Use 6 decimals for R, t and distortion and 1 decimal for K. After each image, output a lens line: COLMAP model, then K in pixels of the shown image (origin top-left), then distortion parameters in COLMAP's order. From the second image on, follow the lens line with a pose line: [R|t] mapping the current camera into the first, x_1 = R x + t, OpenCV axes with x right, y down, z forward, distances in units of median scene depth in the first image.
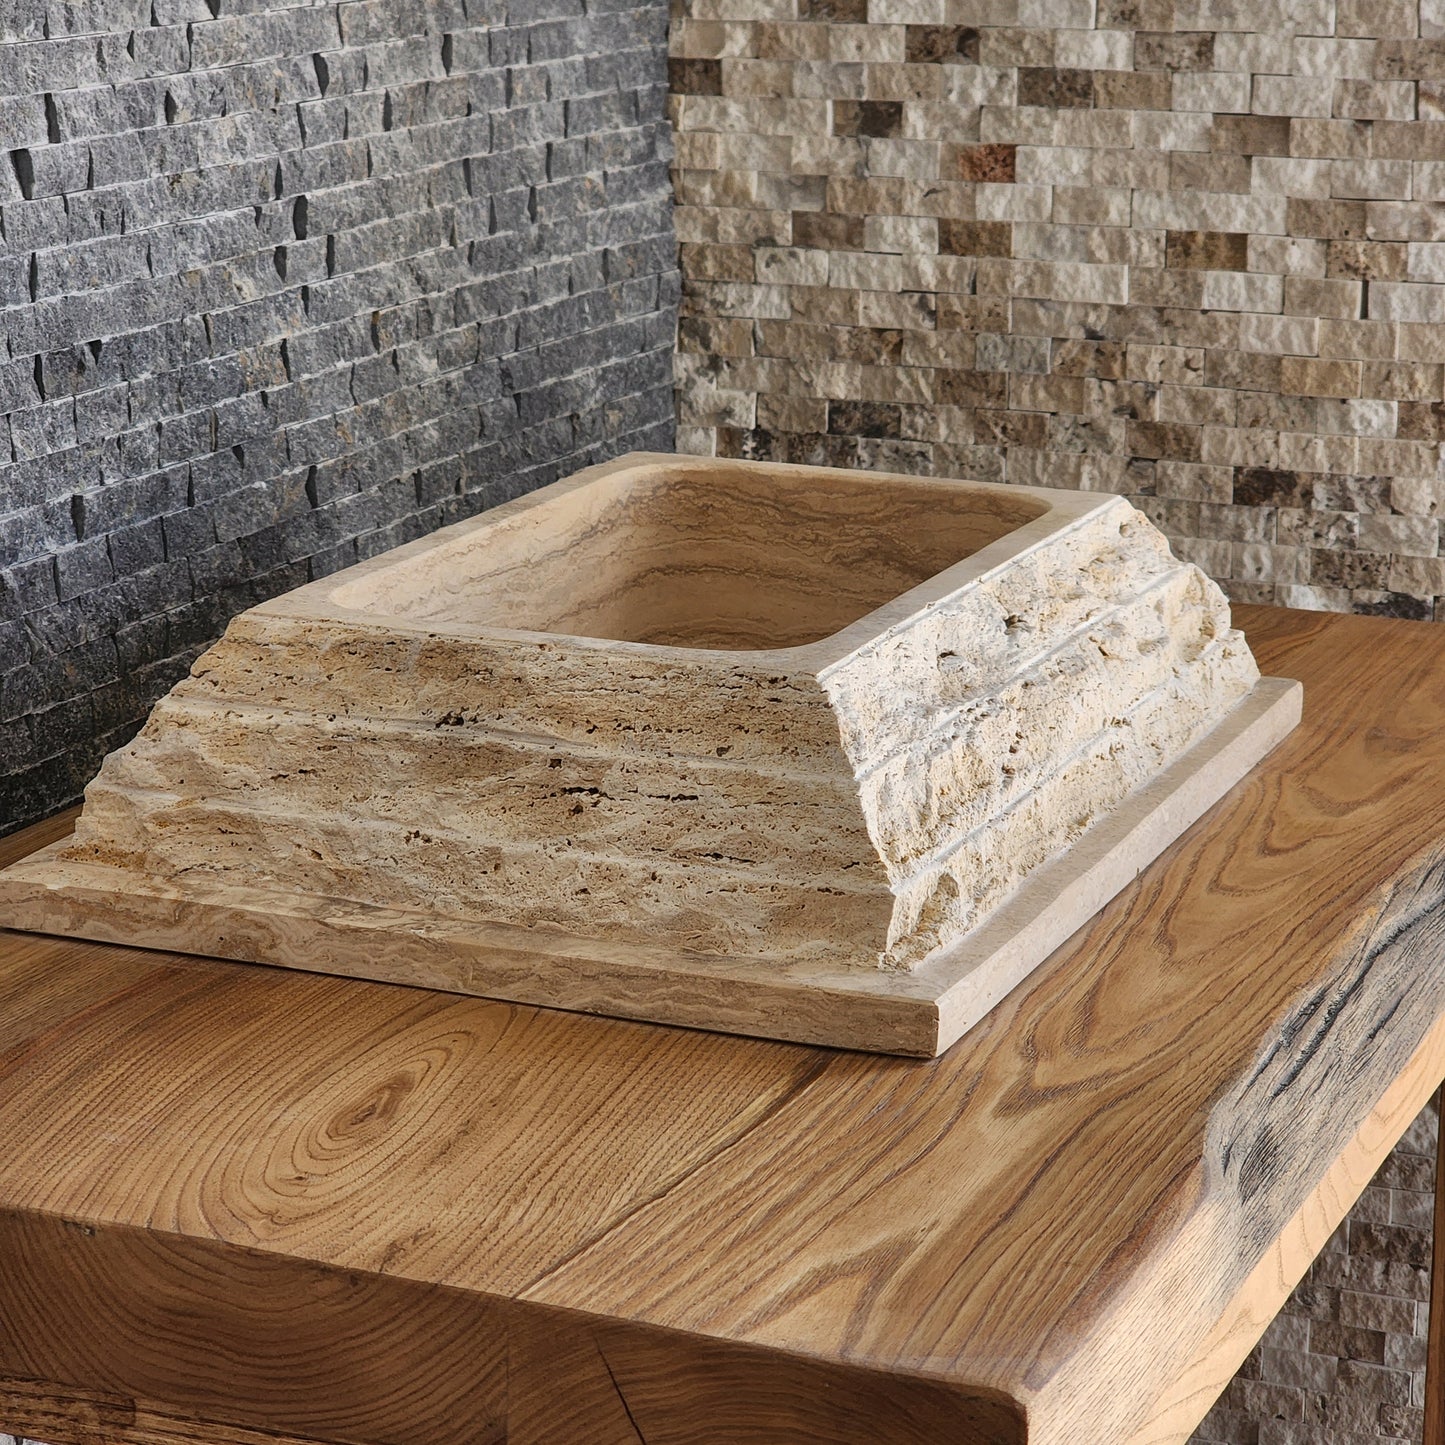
lens RADIAL K [[3727.2, 0, 719.0], [0, 3727.2, 691.8], [0, 0, 1]] dist [-0.530842, 7.478388]
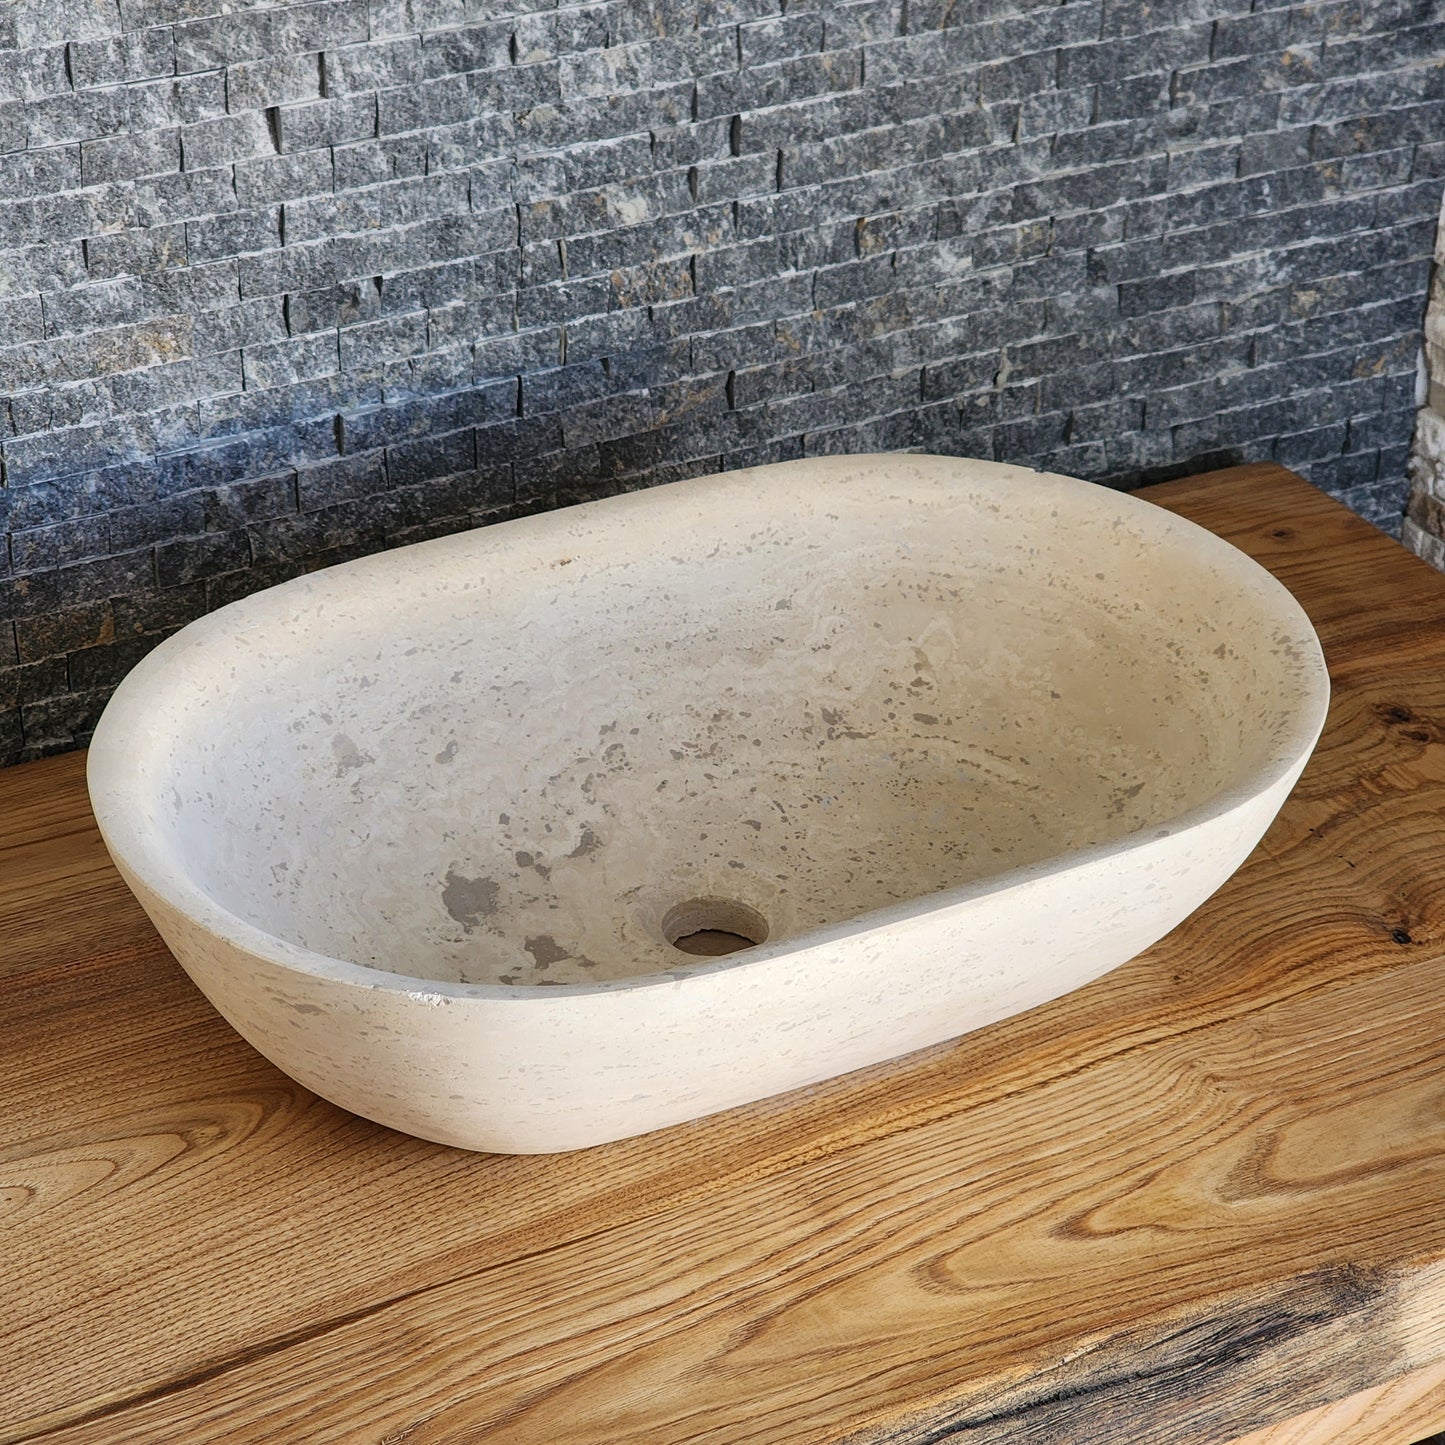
lens RADIAL K [[3763.2, 0, 750.2], [0, 3763.2, 732.0], [0, 0, 1]] dist [-0.447726, 6.326849]
pose [[0.798551, 0.335925, -0.499471, 0.413434], [-0.174169, 0.923242, 0.342476, -0.306853], [0.576179, -0.186492, 0.795763, 0.186874]]
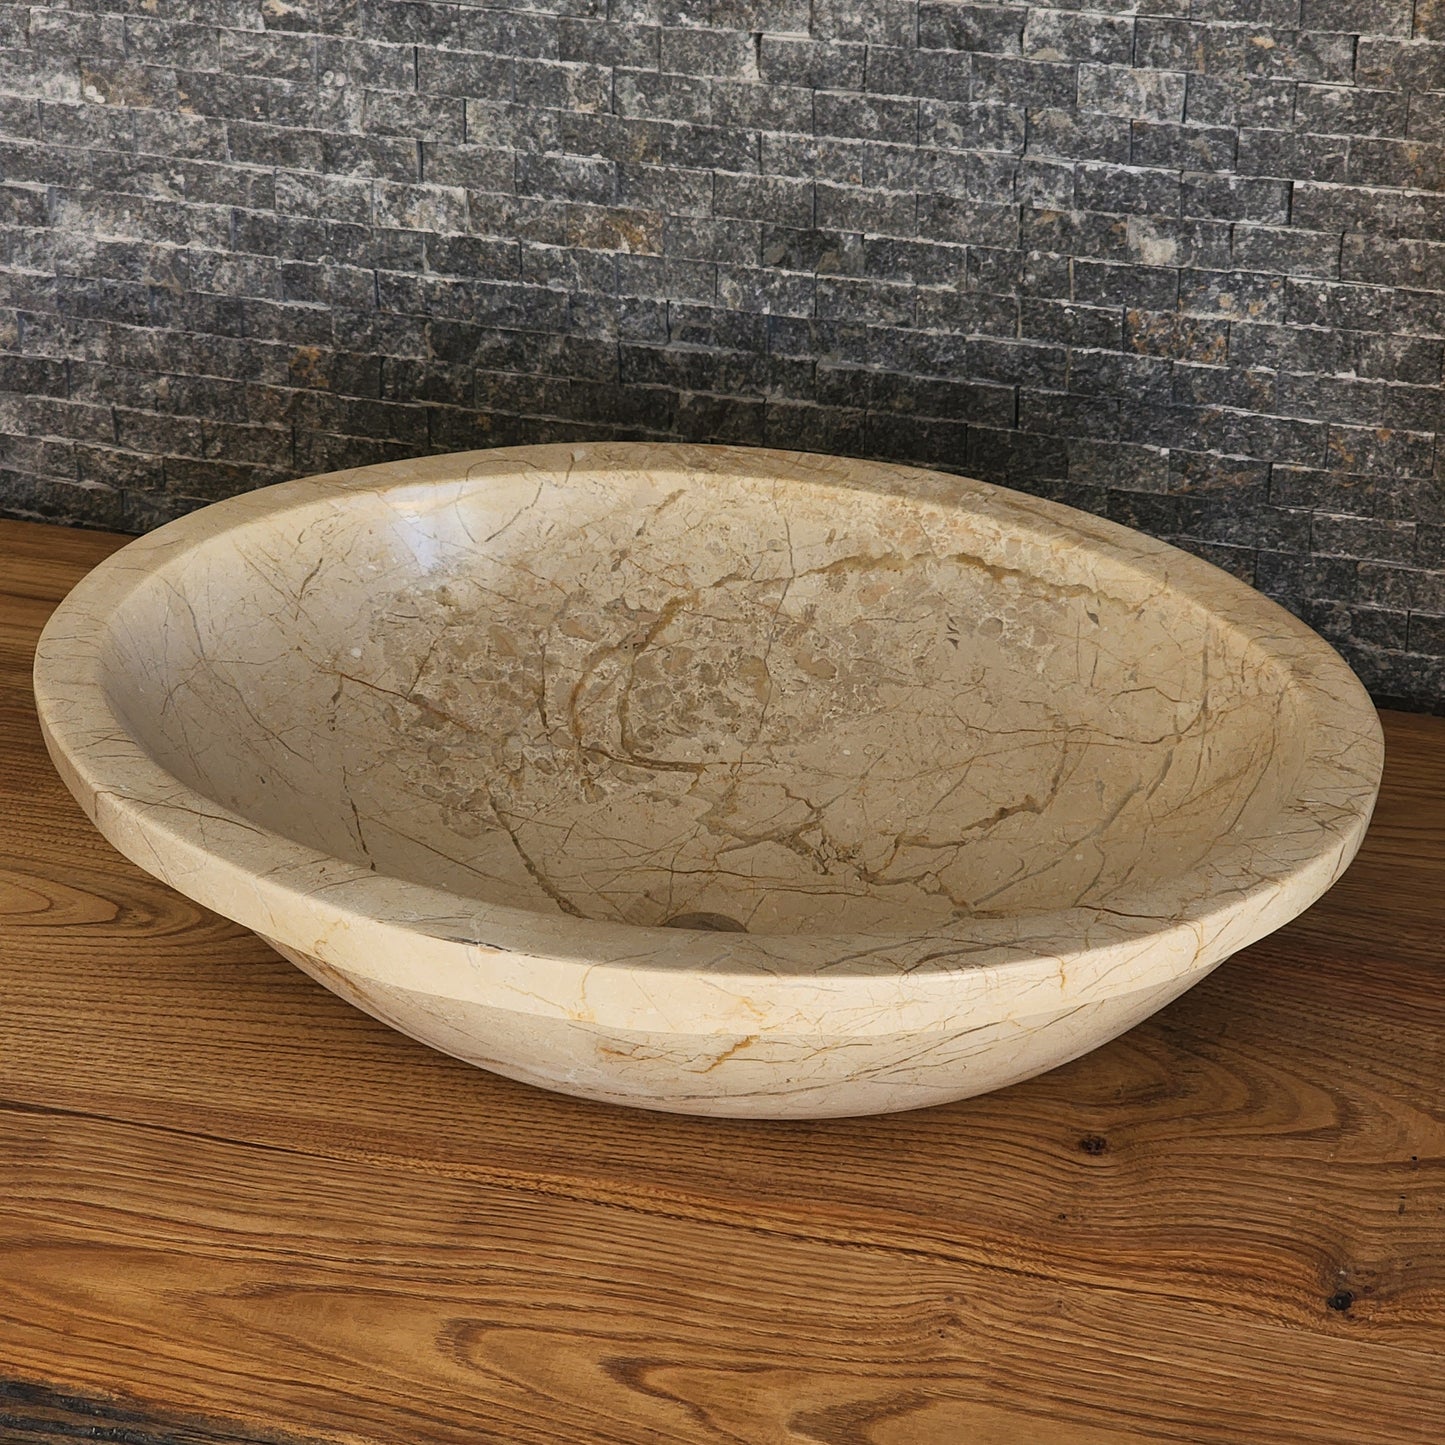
lens RADIAL K [[3755.9, 0, 717.4], [0, 3755.9, 715.4], [0, 0, 1]] dist [-0.376074, 4.962410]
pose [[0.136423, 0.537330, -0.832265, 0.634389], [-0.220664, 0.835495, 0.503244, -0.421002], [0.965762, 0.114998, 0.232550, 0.653038]]
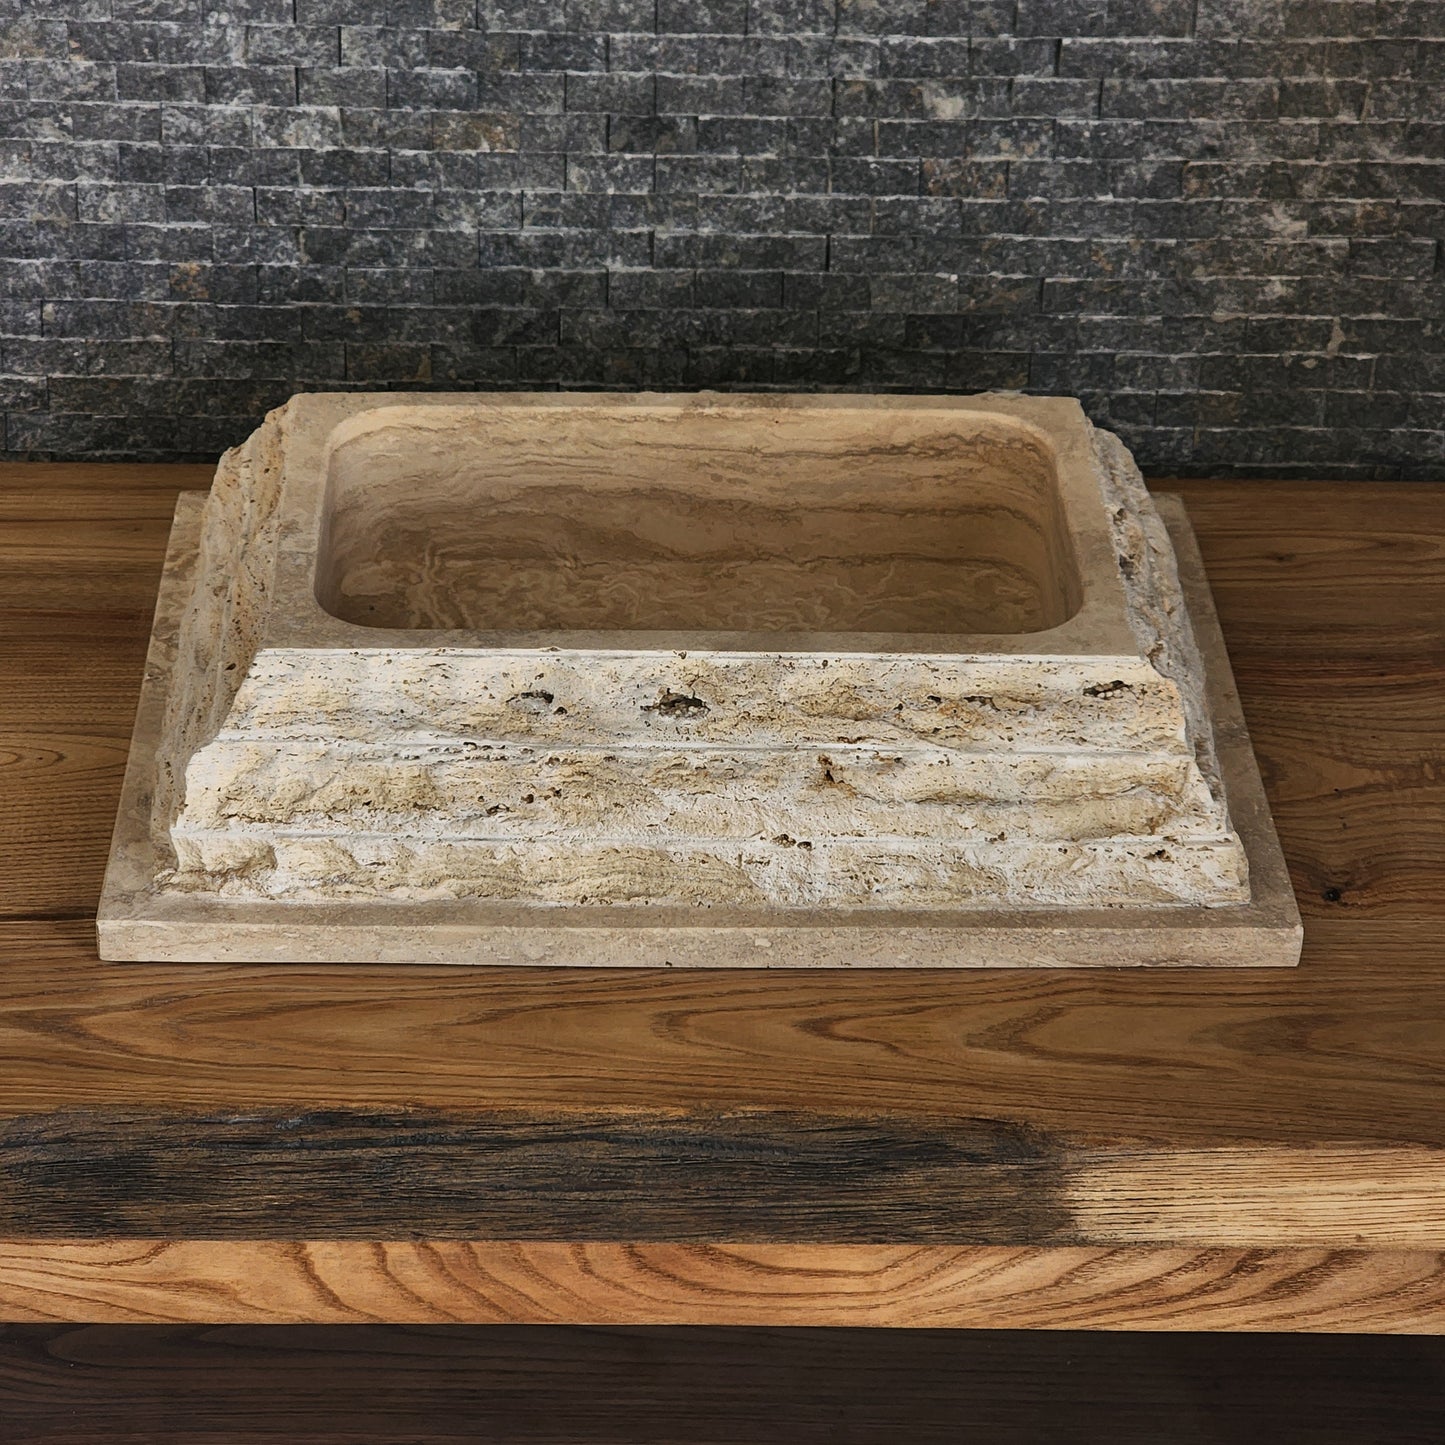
lens RADIAL K [[3571.8, 0, 724.6], [0, 3571.8, 608.7], [0, 0, 1]] dist [-0.061332, 1.007066]
pose [[0.412045, 0.470603, -0.780225, 0.687483], [-0.241368, 0.882080, 0.404569, -0.363557], [0.878612, 0.021621, 0.477046, 0.416093]]
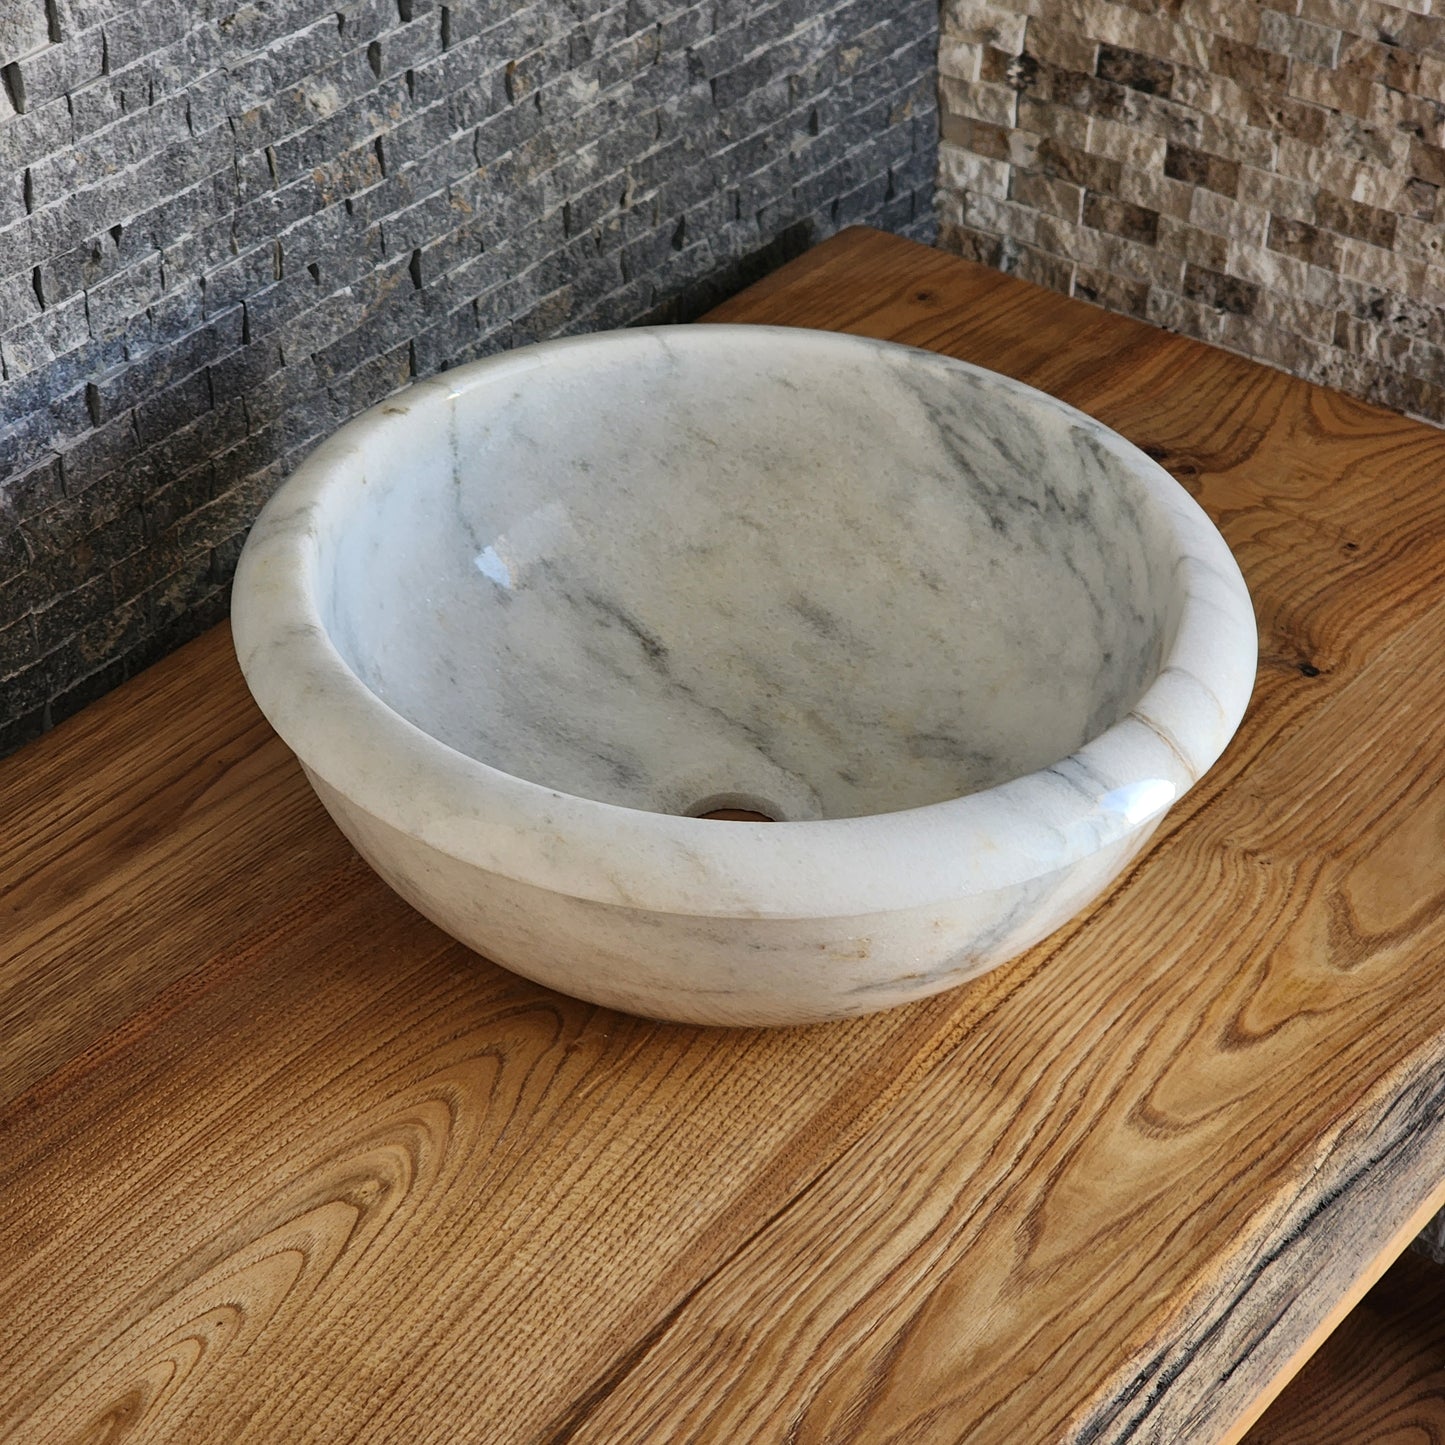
lens RADIAL K [[3698.8, 0, 704.7], [0, 3698.8, 718.2], [0, 0, 1]] dist [-0.315654, 3.587234]
pose [[0.973507, 0.152218, -0.170628, 0.132437], [-0.079433, 0.924874, 0.371884, -0.293394], [0.214417, -0.348478, 0.912463, 0.129421]]
